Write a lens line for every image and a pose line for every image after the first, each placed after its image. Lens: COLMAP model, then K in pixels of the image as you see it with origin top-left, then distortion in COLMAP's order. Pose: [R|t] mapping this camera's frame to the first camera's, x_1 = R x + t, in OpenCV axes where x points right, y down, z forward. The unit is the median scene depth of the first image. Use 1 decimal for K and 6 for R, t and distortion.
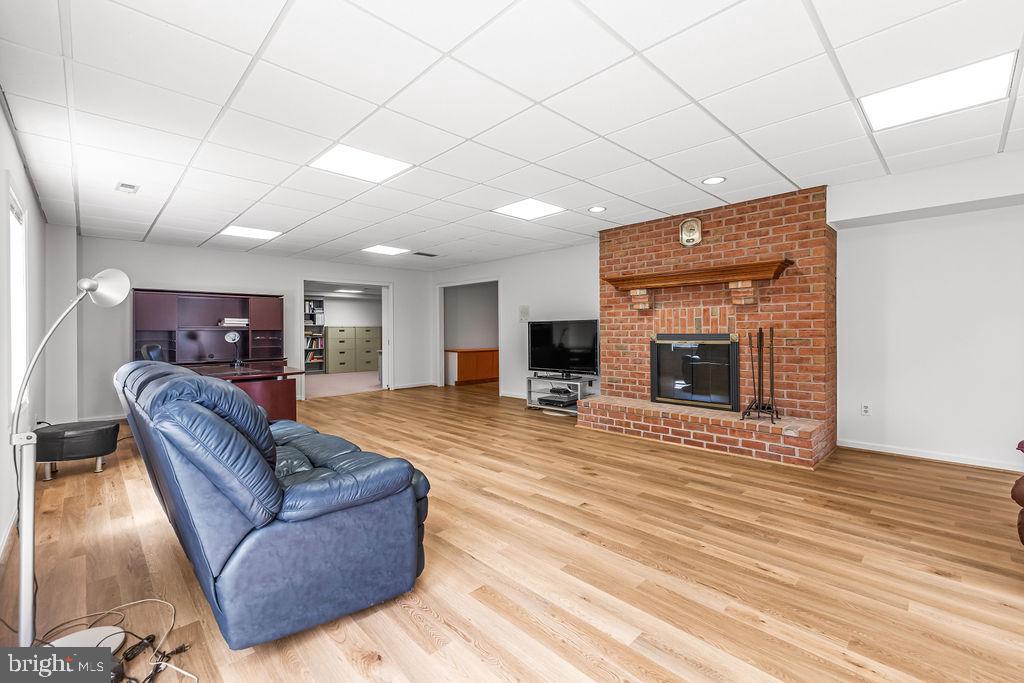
lens RADIAL K [[440.7, 0, 513.8], [0, 440.7, 334.2], [0, 0, 1]] dist [0.003166, 0.000301]
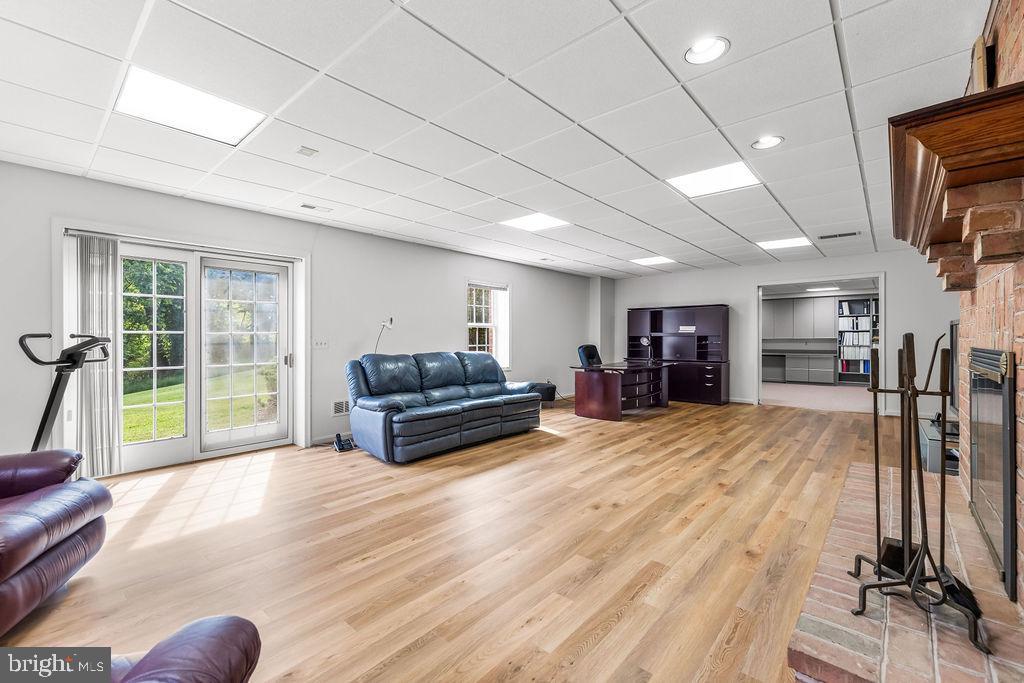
lens RADIAL K [[440.7, 0, 516.1], [0, 440.7, 337.3], [0, 0, 1]] dist [0.003166, 0.000301]
pose [[0.064252, 0.003901, -0.997926, 1.051686], [-0.004163, 0.999985, 0.003641, -0.013836], [0.997925, 0.003921, 0.064267, 0.814818]]
